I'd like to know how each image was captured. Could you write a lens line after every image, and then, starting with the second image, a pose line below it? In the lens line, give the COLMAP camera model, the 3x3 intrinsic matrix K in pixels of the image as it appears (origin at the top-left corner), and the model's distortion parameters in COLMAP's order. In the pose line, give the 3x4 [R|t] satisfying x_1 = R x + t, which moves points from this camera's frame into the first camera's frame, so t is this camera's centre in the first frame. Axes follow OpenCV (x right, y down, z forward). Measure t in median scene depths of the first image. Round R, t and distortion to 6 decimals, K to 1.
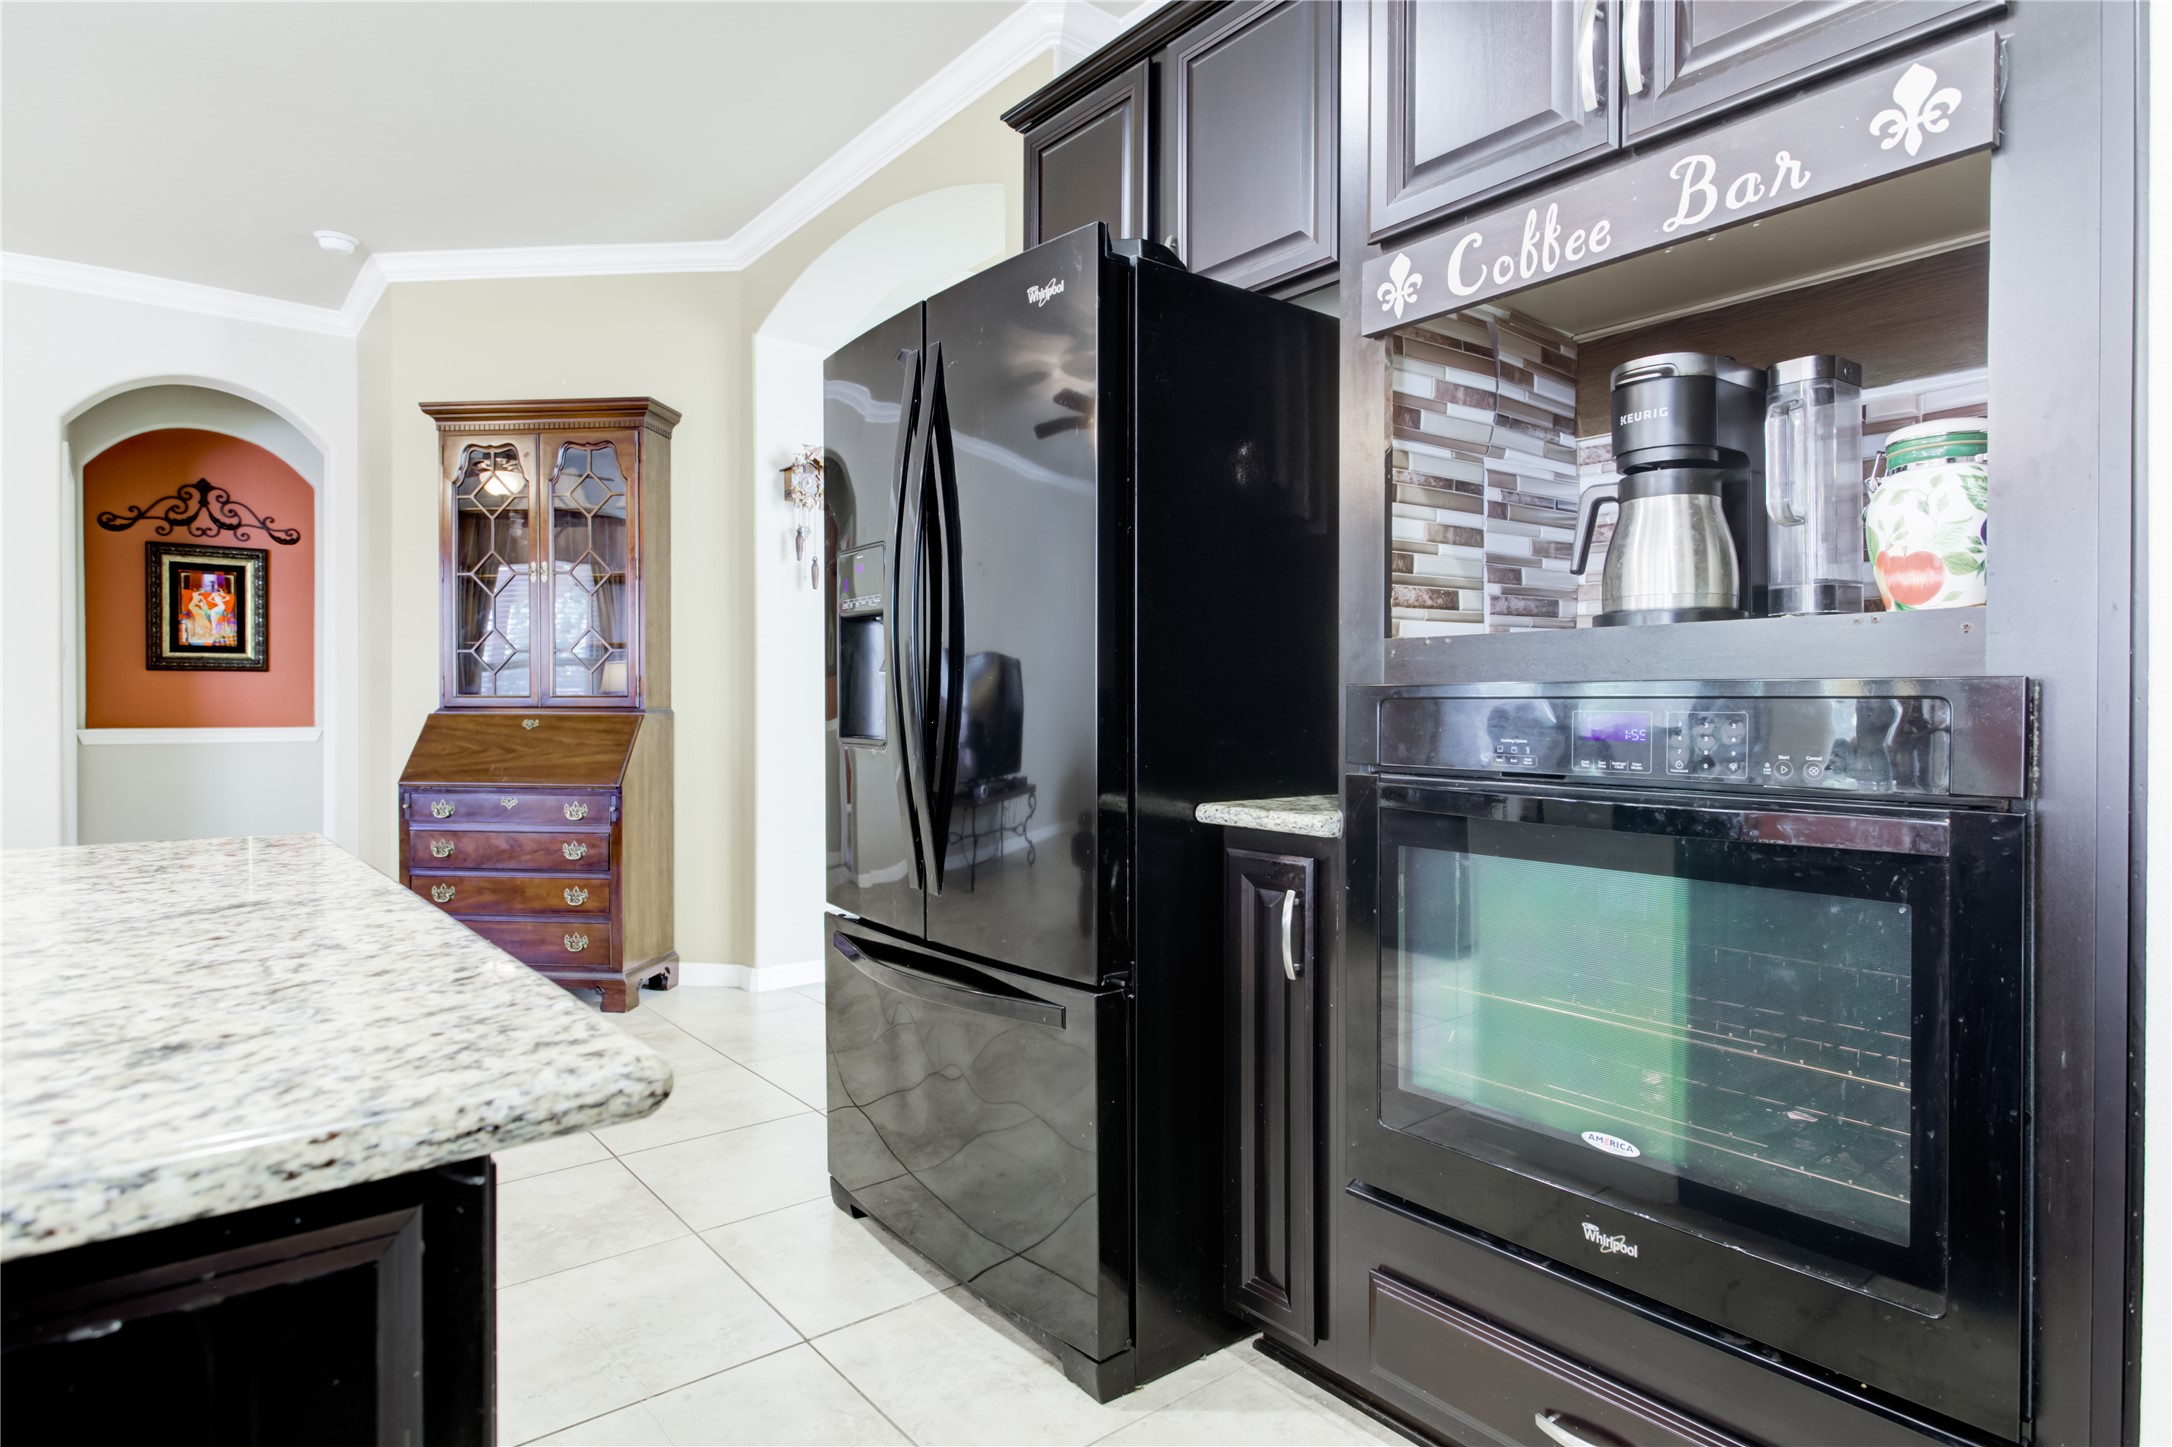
lens RADIAL K [[1185.3, 0, 1081.6], [0, 1185.3, 706.6], [0, 0, 1]] dist [0.000272, -0.000076]
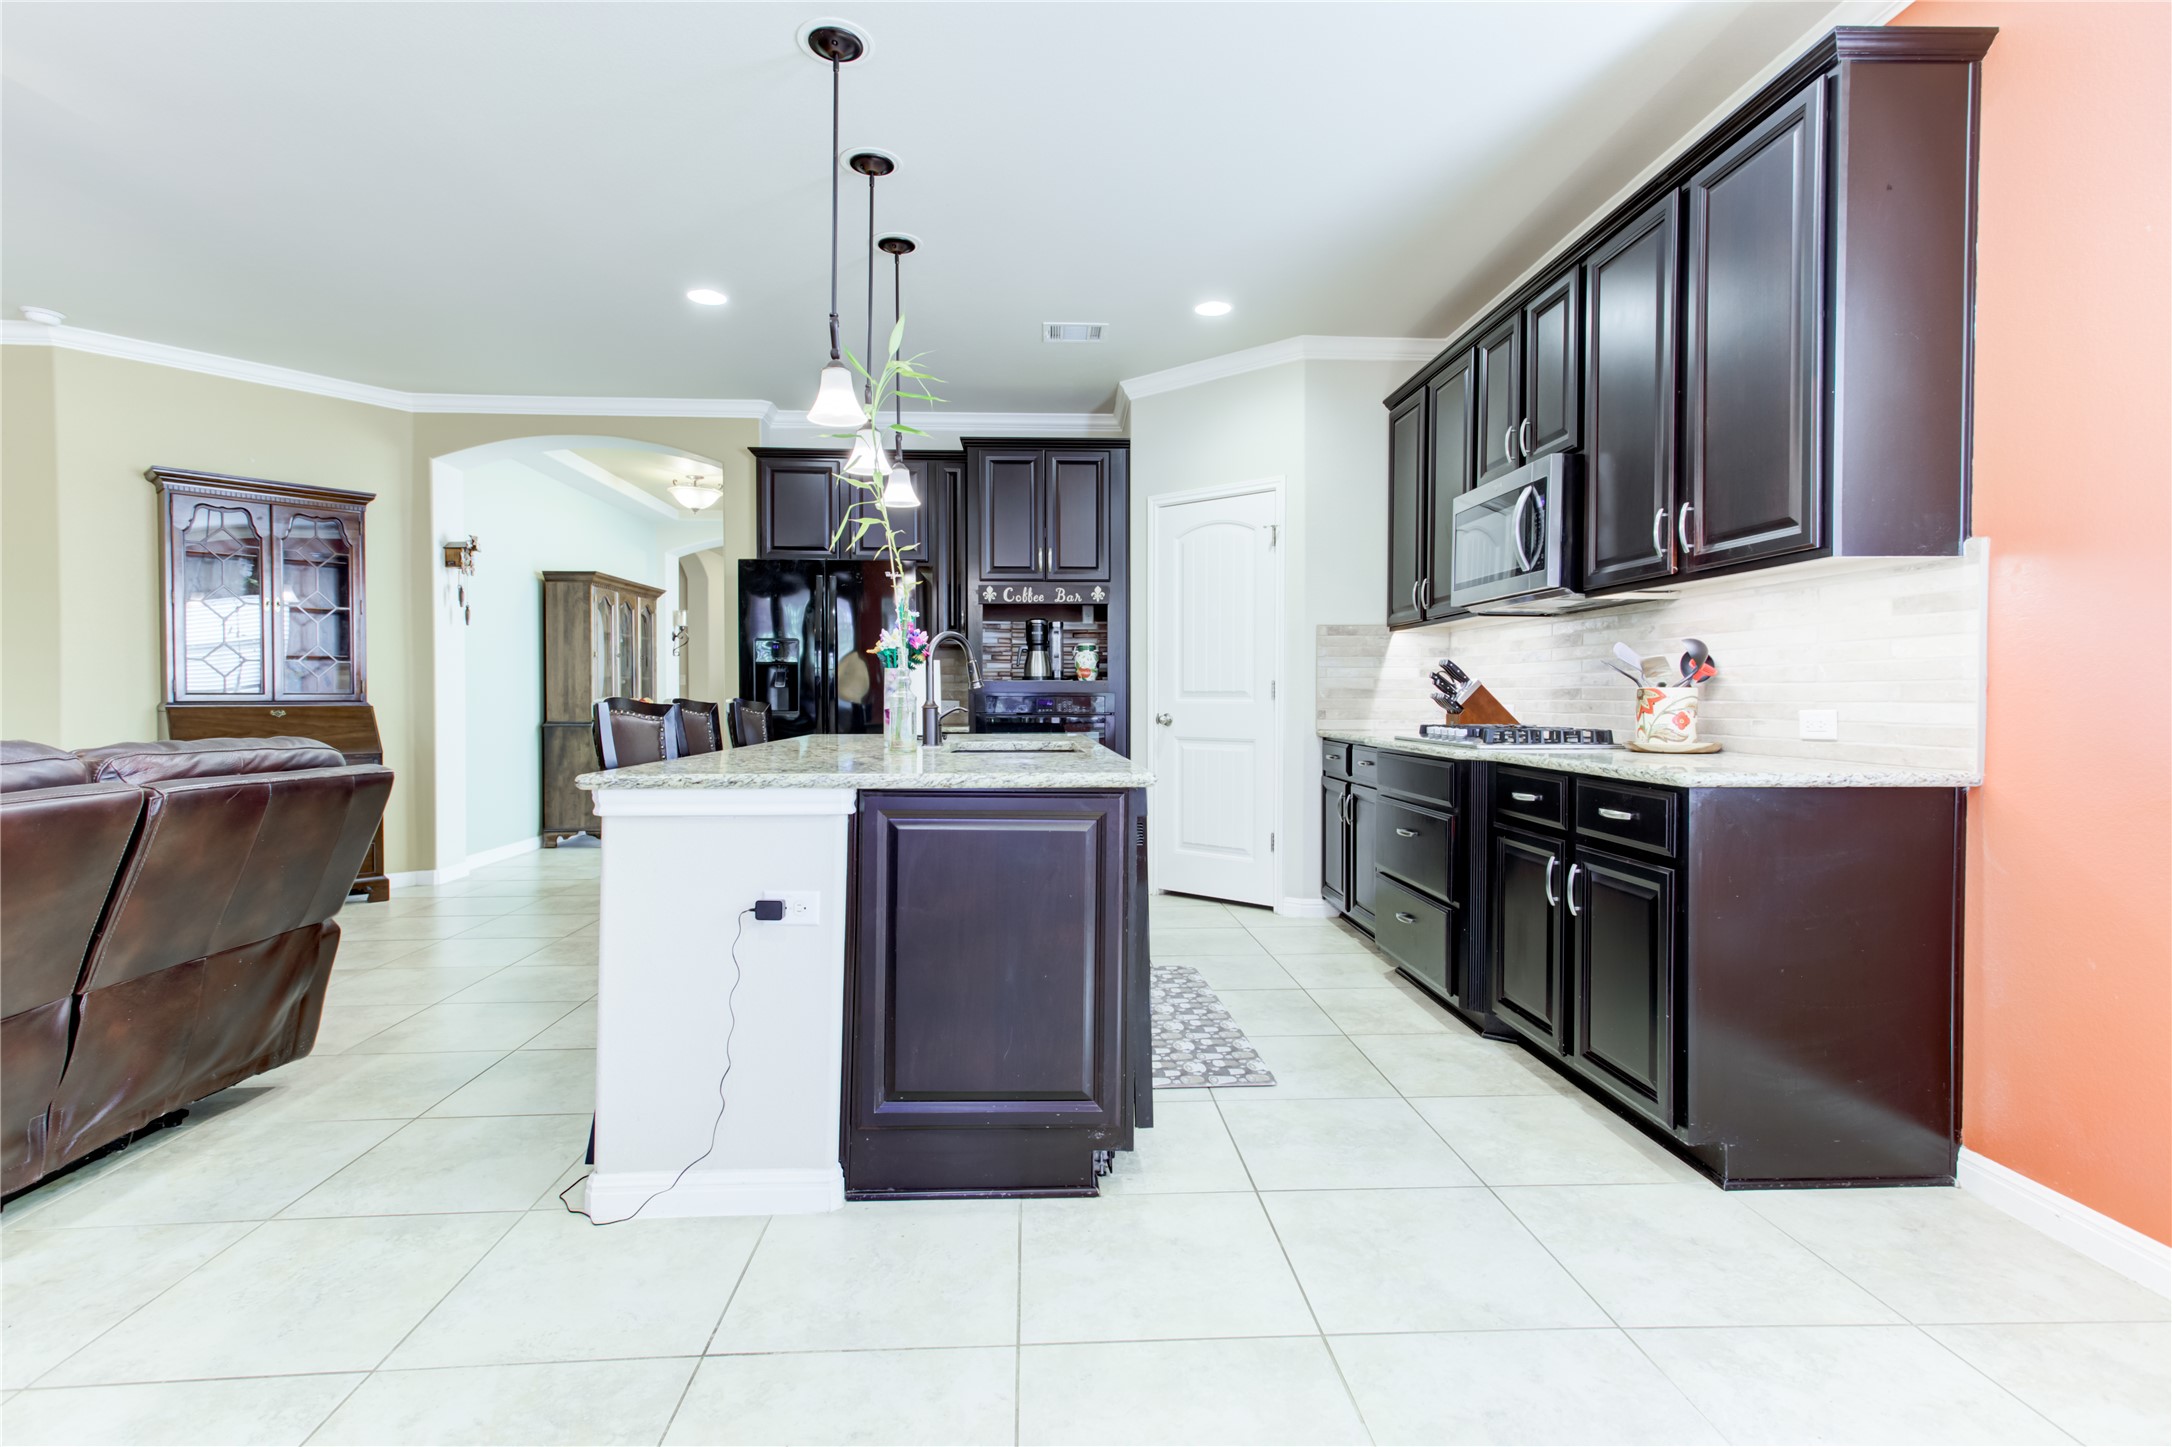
lens RADIAL K [[1047.7, 0, 1086.1], [0, 1047.7, 694.9], [0, 0, 1]] dist [0.001306, -0.000072]
pose [[0.581909, -0.003391, 0.813247, -2.068410], [0.001511, 0.999994, 0.003088, -0.018933], [-0.813252, -0.000568, 0.581911, -1.138764]]
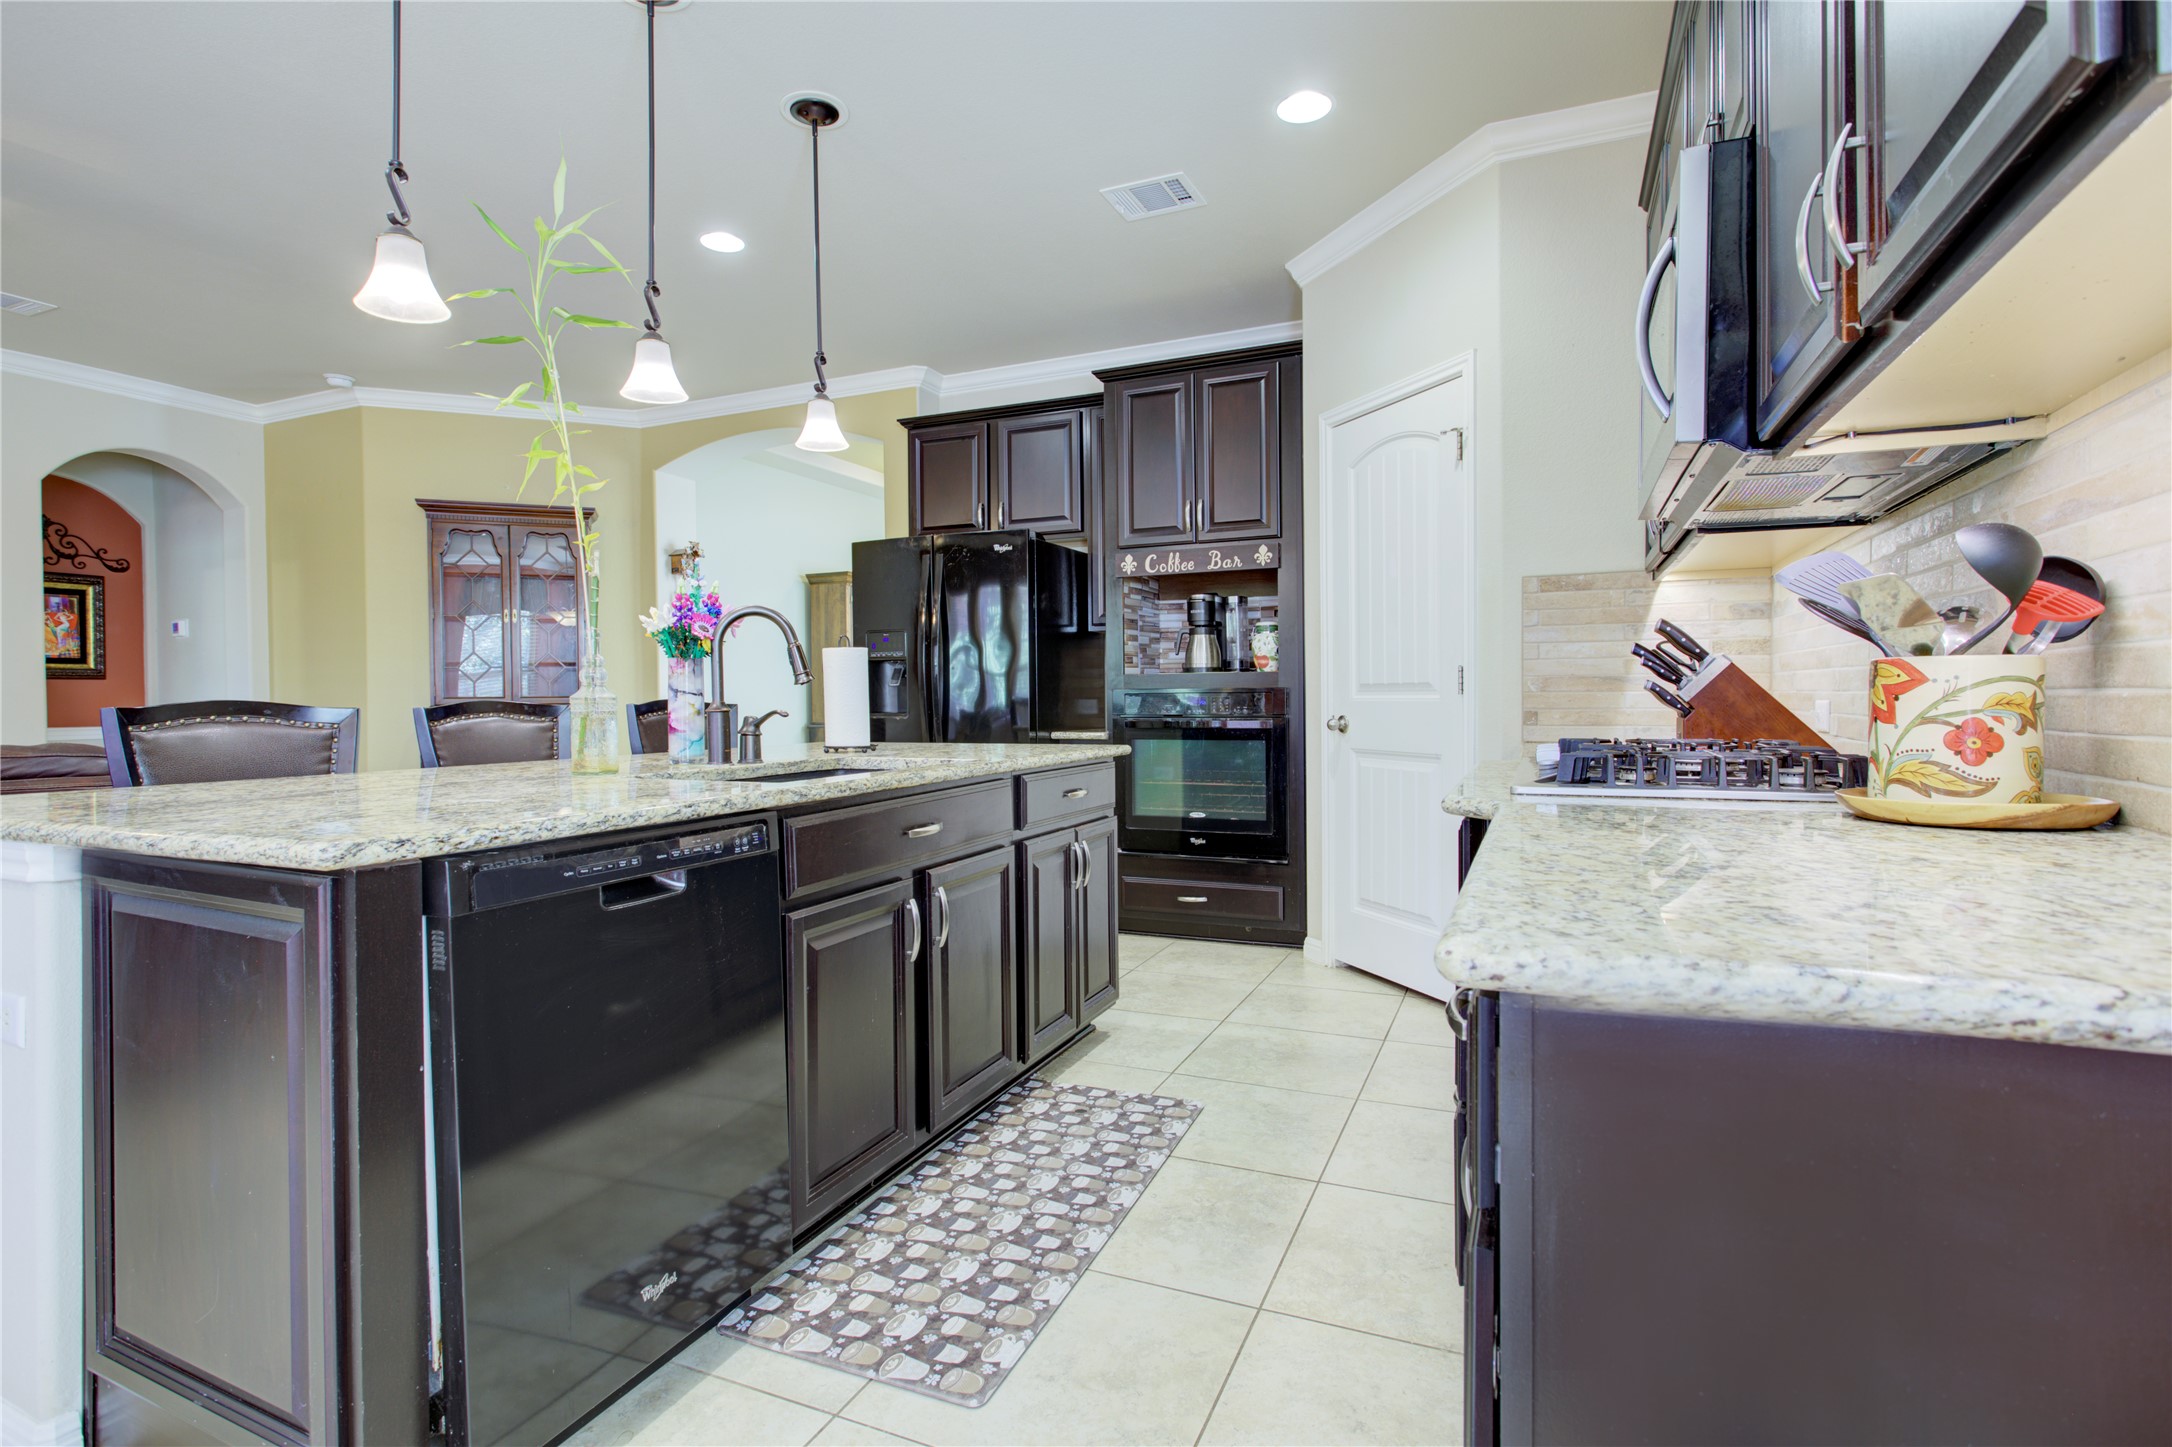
lens RADIAL K [[1060.2, 0, 1092.3], [0, 1060.2, 700.6], [0, 0, 1]] dist [-0.003528, -0.000327]
pose [[0.885691, -0.014874, 0.464038, -0.973493], [0.013246, 0.999889, 0.006768, -0.008256], [-0.464087, 0.000153, 0.885790, -1.257515]]
